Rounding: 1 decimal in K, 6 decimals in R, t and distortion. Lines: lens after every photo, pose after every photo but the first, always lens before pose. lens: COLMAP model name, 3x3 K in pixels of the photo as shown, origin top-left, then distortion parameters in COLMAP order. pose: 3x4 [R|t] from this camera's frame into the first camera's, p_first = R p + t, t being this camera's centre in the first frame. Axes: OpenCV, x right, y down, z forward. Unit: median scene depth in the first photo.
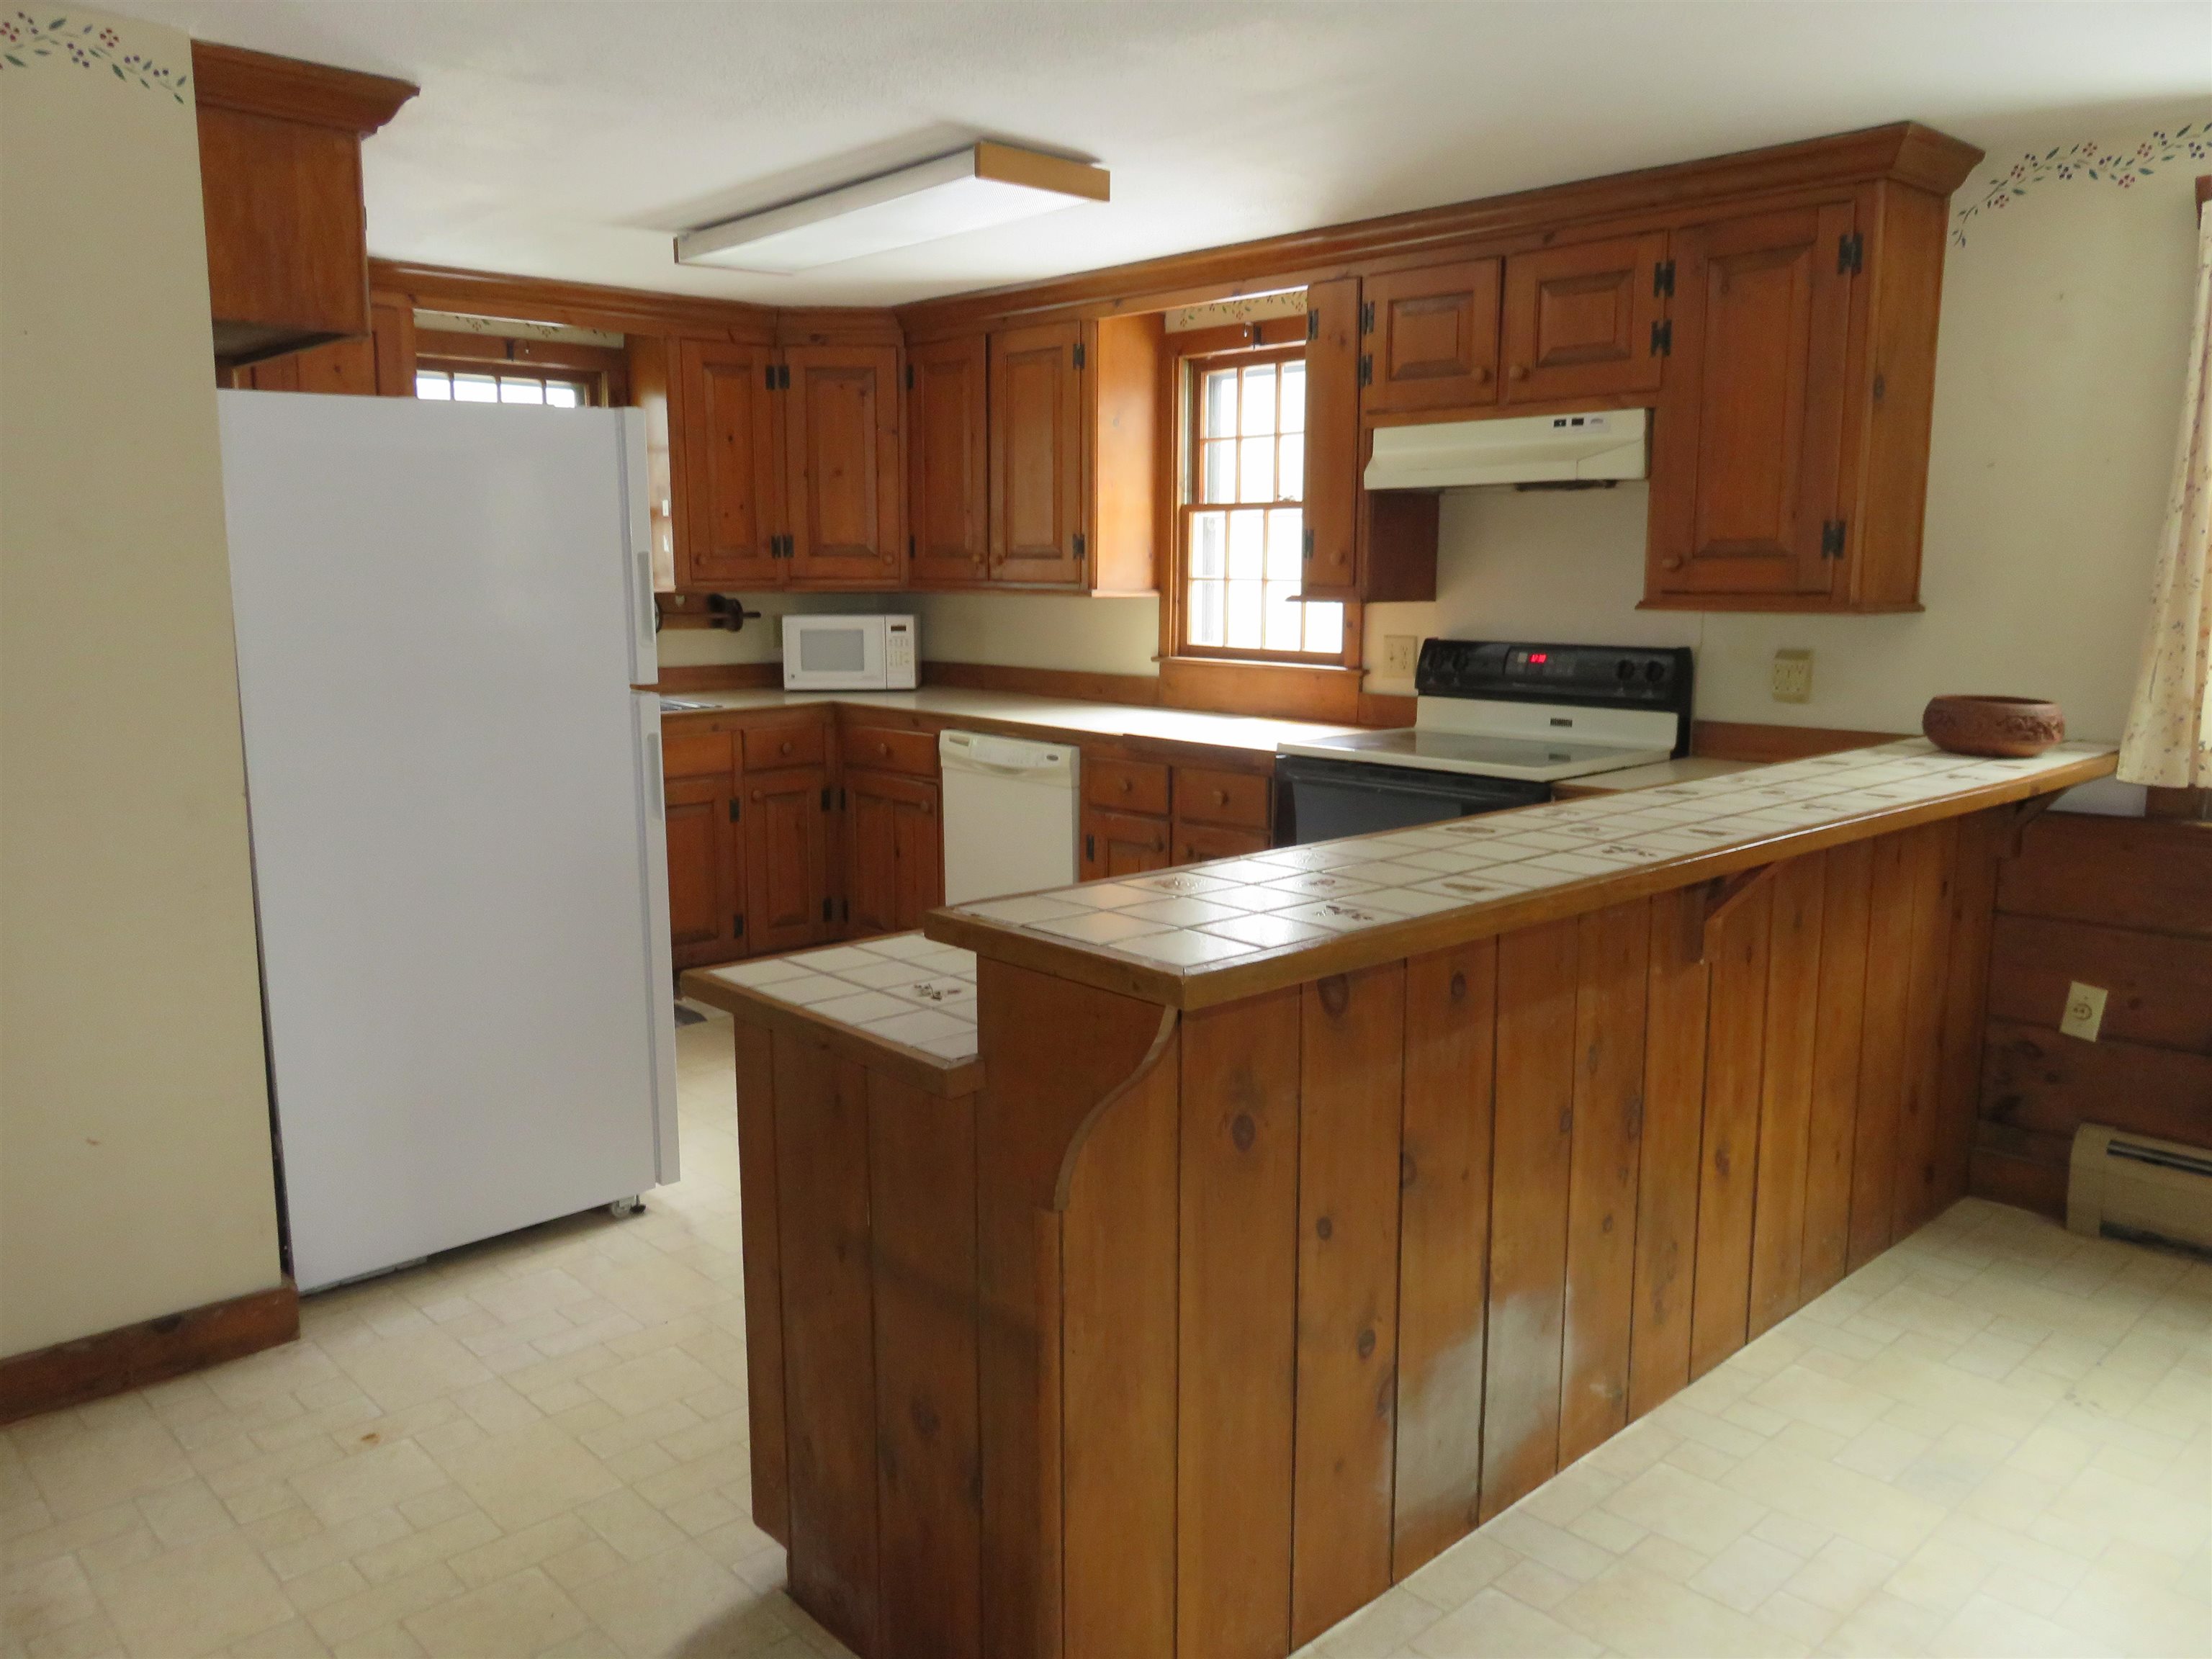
lens RADIAL K [[1642.2, 0, 1111.5], [0, 1642.2, 827.8], [0, 0, 1]] dist [0.003431, -0.040148]
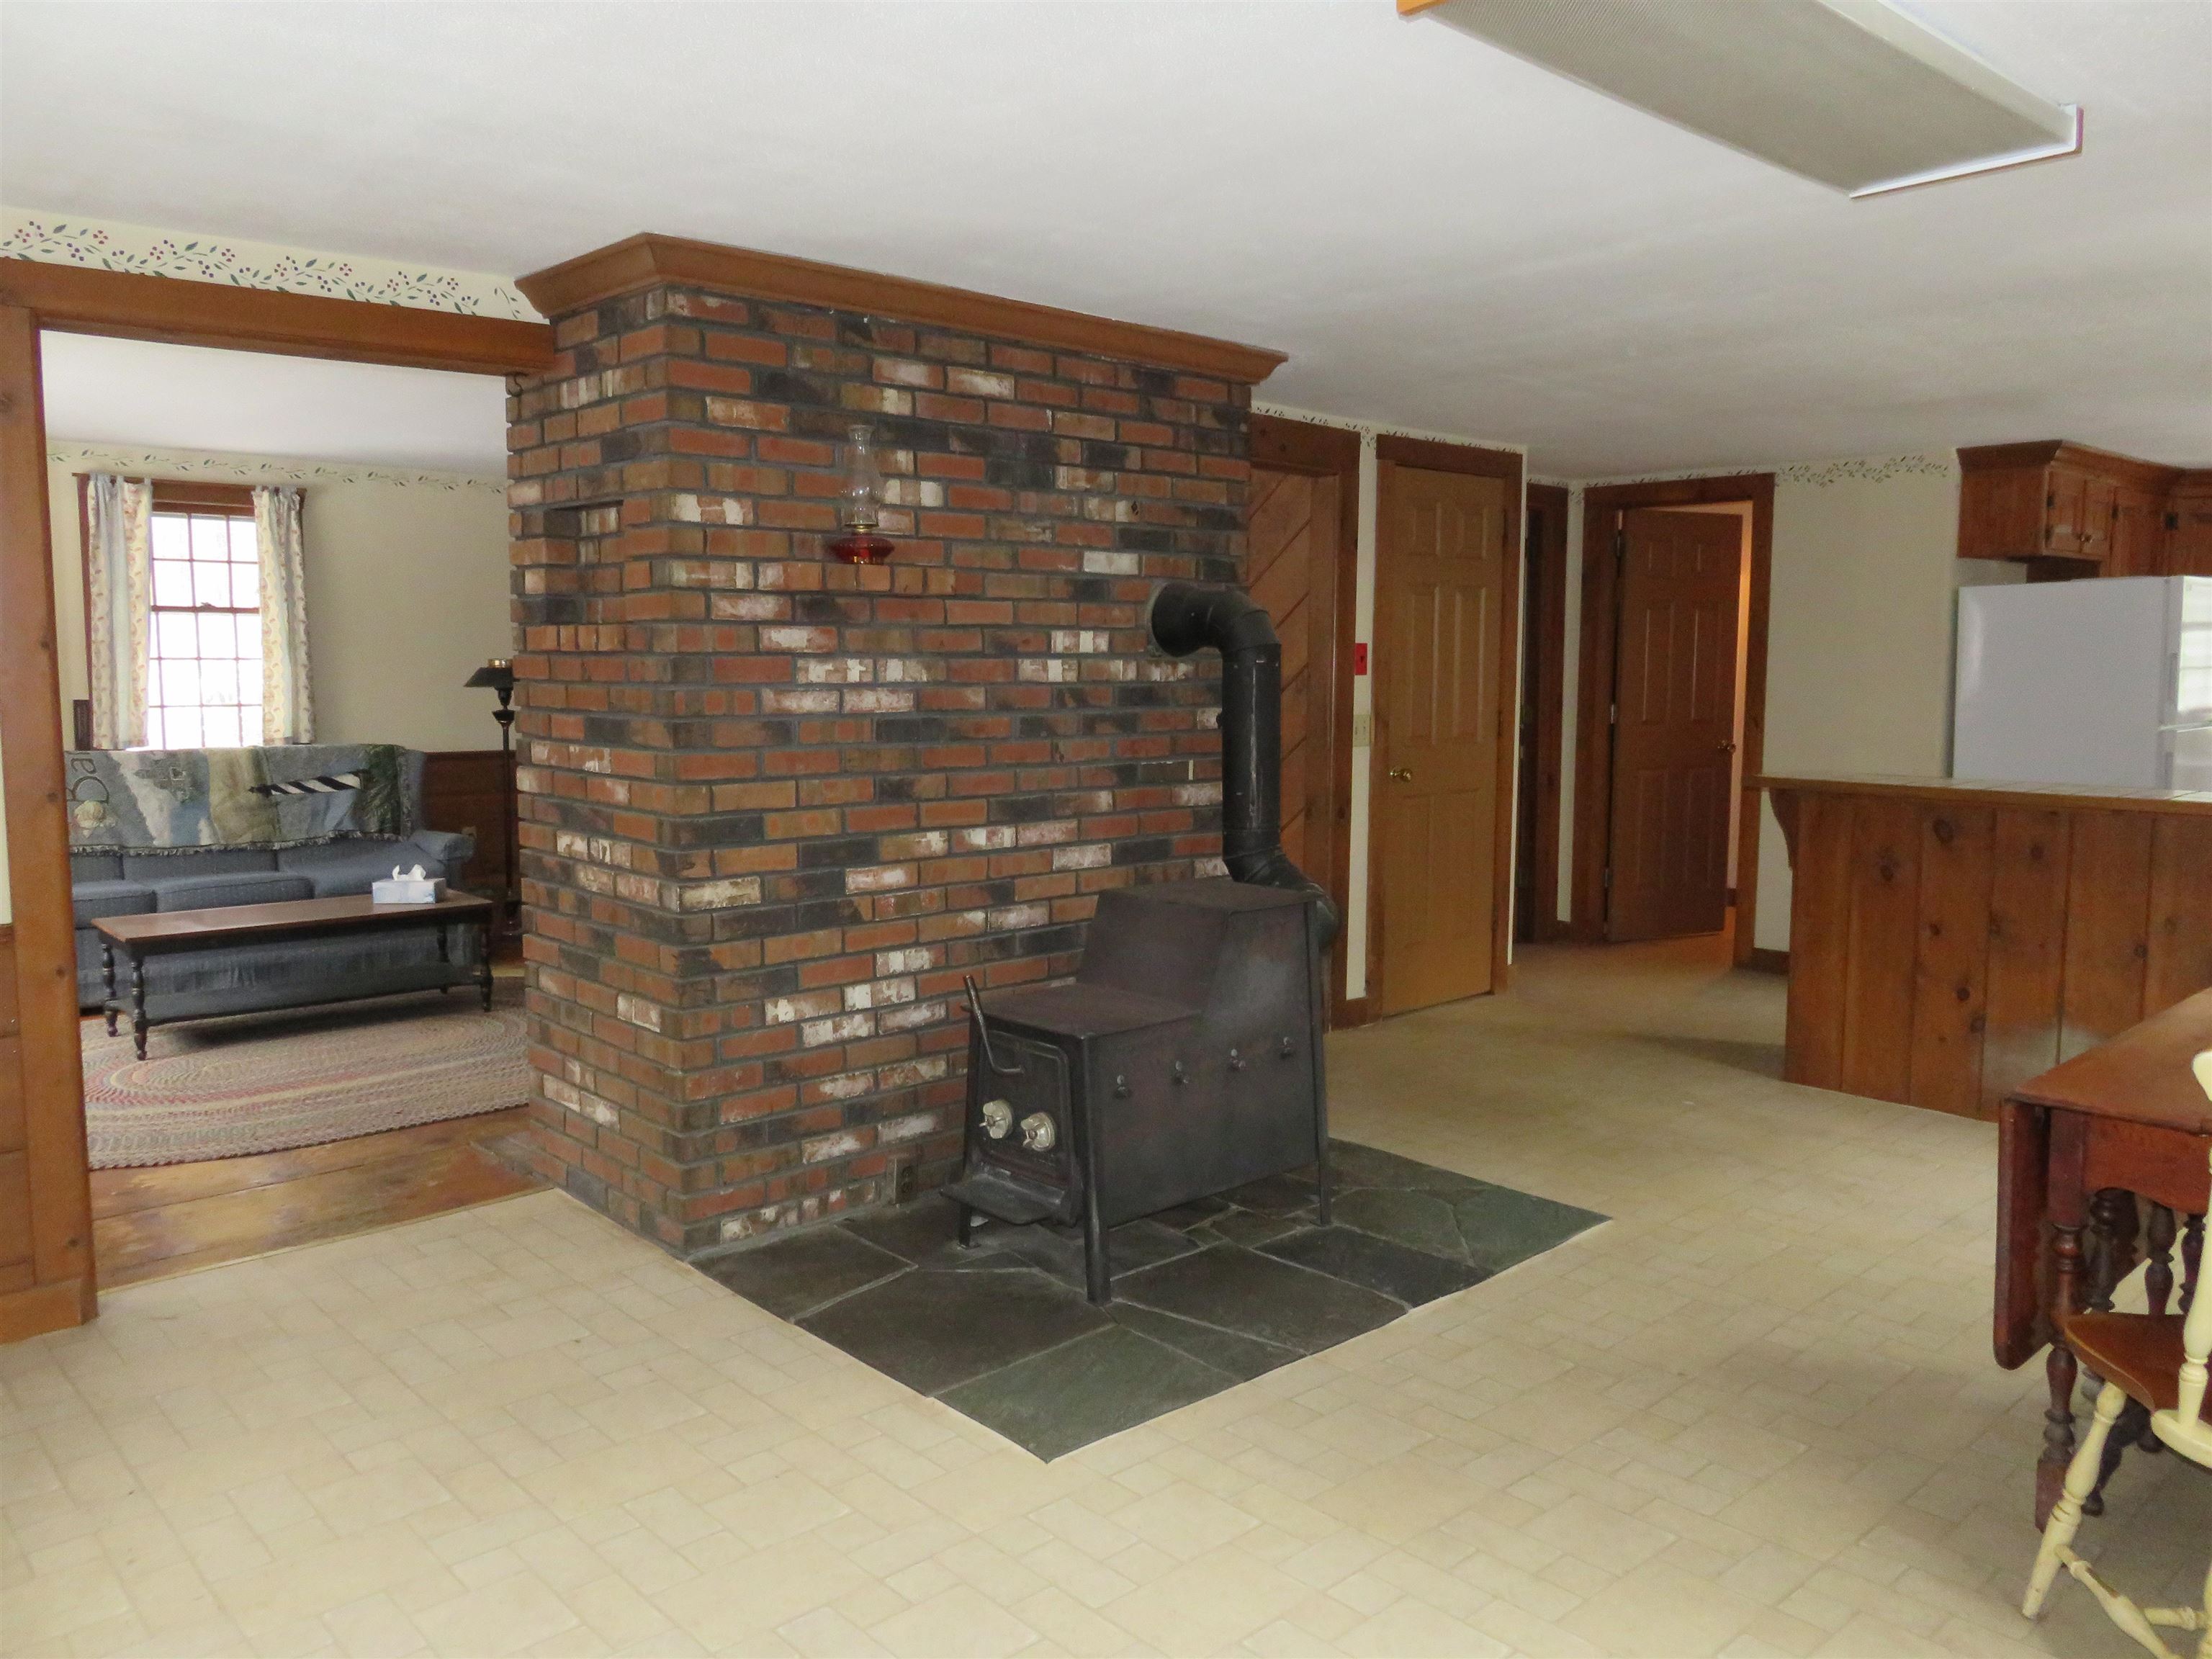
lens RADIAL K [[1646.7, 0, 1106.0], [0, 1646.7, 829.5], [0, 0, 1]] dist [-0.002479, -0.004000]
pose [[-0.013619, 0.102035, -0.994688, 1.227113], [-0.157229, 0.982186, 0.102905, 0.018213], [0.987468, 0.157795, 0.002667, -0.119331]]
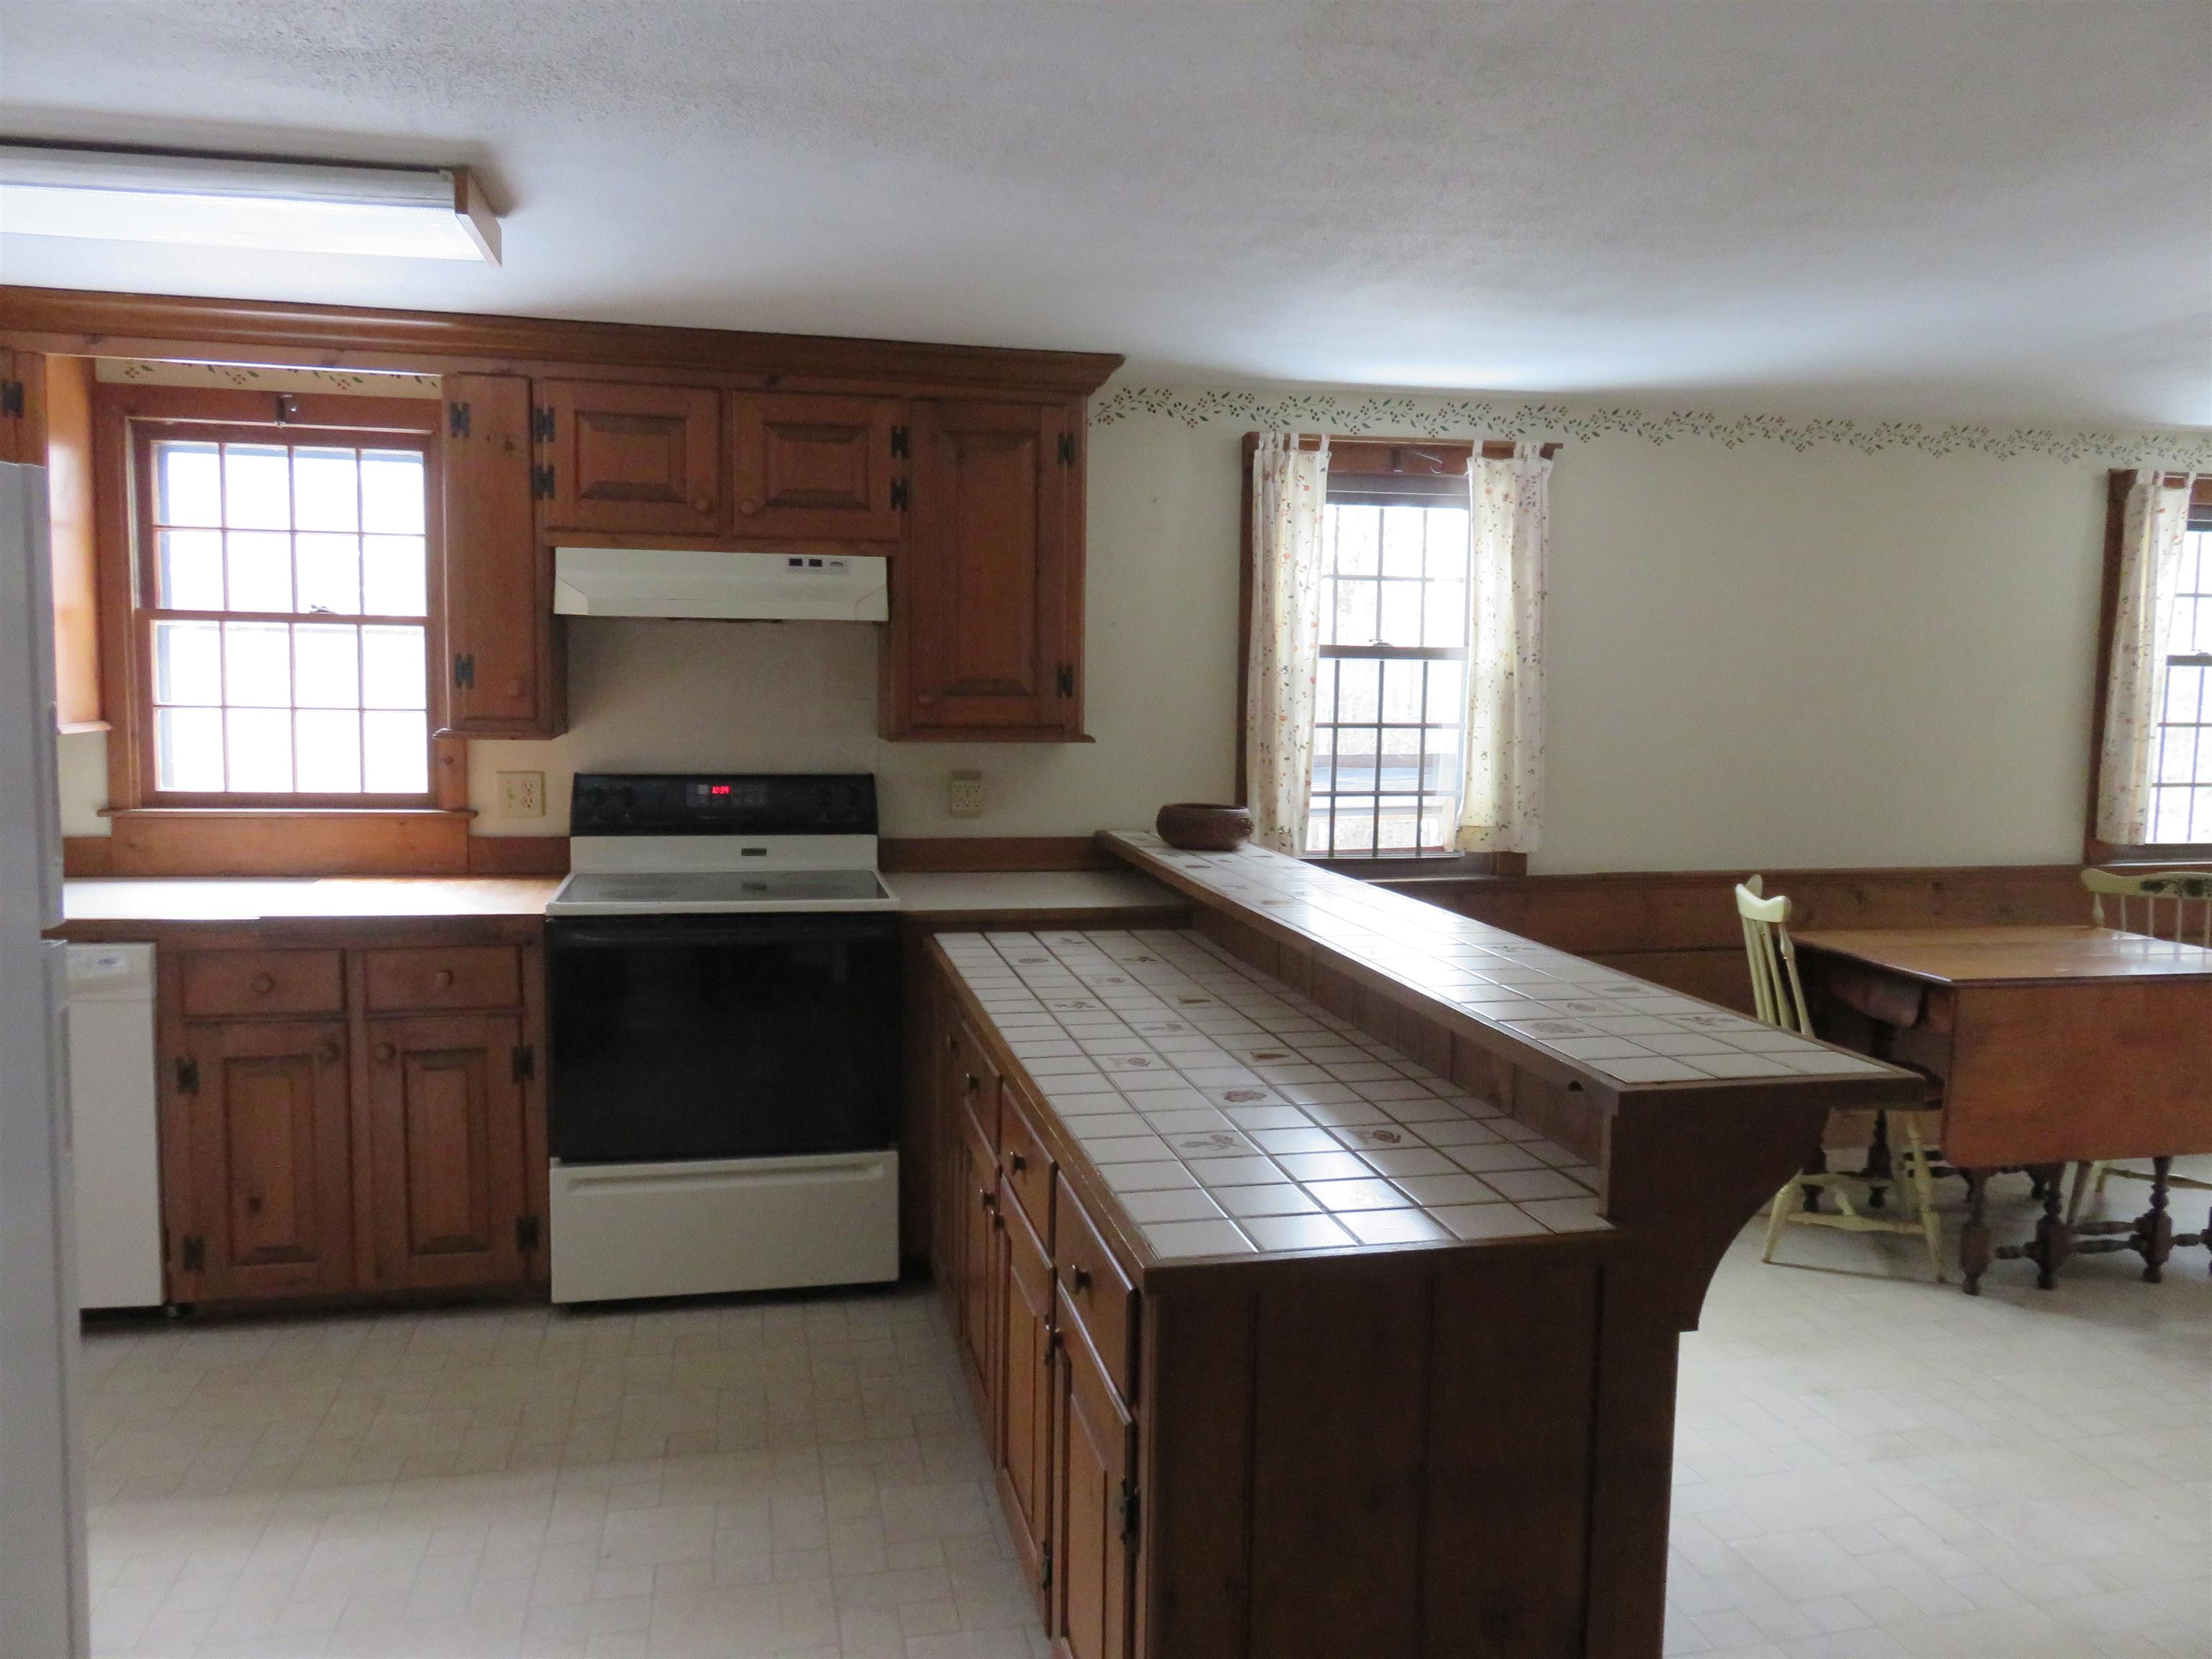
lens RADIAL K [[1659.8, 0, 1098.0], [0, 1659.8, 827.1], [0, 0, 1]] dist [-0.002775, -0.003074]
pose [[0.514395, -0.076275, 0.854154, -0.474819], [0.117630, 0.992898, 0.017824, -0.071066], [-0.849447, 0.091305, 0.519714, 0.285848]]
